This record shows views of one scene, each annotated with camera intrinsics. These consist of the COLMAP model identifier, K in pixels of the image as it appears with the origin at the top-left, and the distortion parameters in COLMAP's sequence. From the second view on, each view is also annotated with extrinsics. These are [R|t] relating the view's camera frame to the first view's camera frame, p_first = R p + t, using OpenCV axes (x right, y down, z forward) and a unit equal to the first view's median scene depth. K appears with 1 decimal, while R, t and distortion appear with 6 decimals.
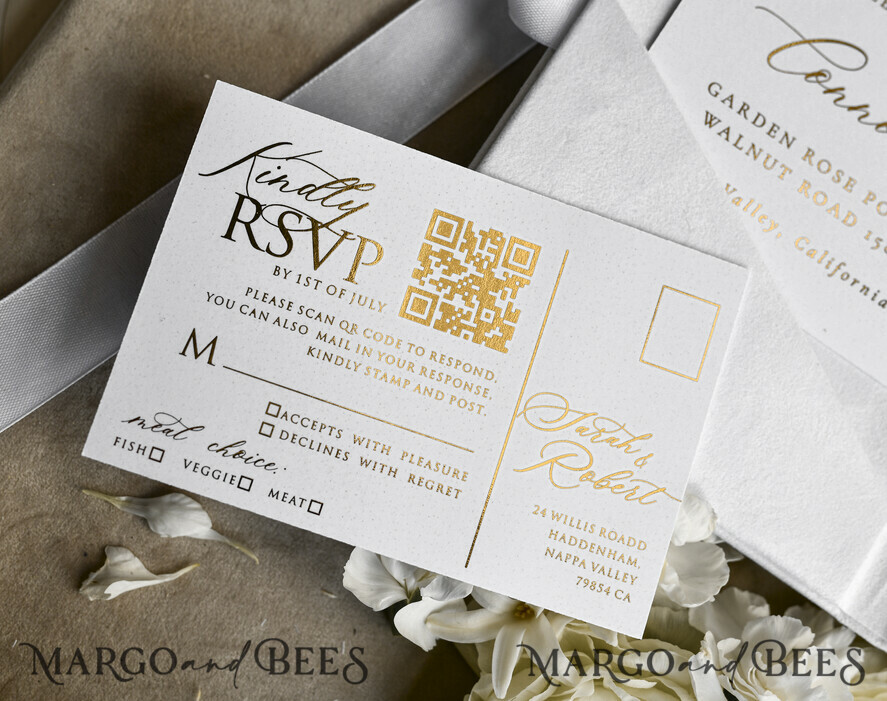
lens RADIAL K [[1562.9, 0, 439.6], [0, 1562.9, 361.0], [0, 0, 1]] dist [-0.031285, 0.038190]
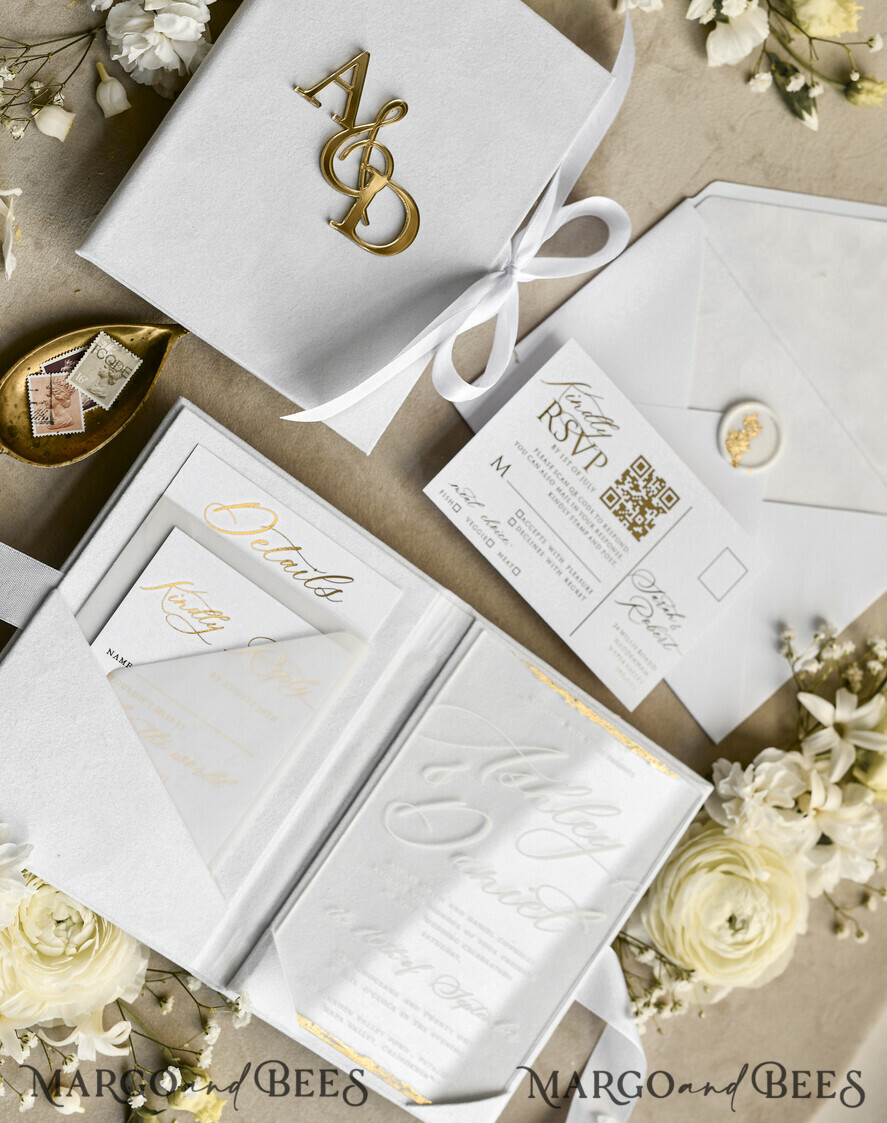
lens RADIAL K [[1978.7, 0, 441.8], [0, 1978.7, 582.4], [0, 0, 1]] dist [-0.031285, 0.038190]
pose [[0.880716, 0.448797, 0.151397, -0.496512], [-0.458766, 0.887785, 0.037039, 0.057630], [-0.117785, -0.102076, 0.987779, -1.287229]]
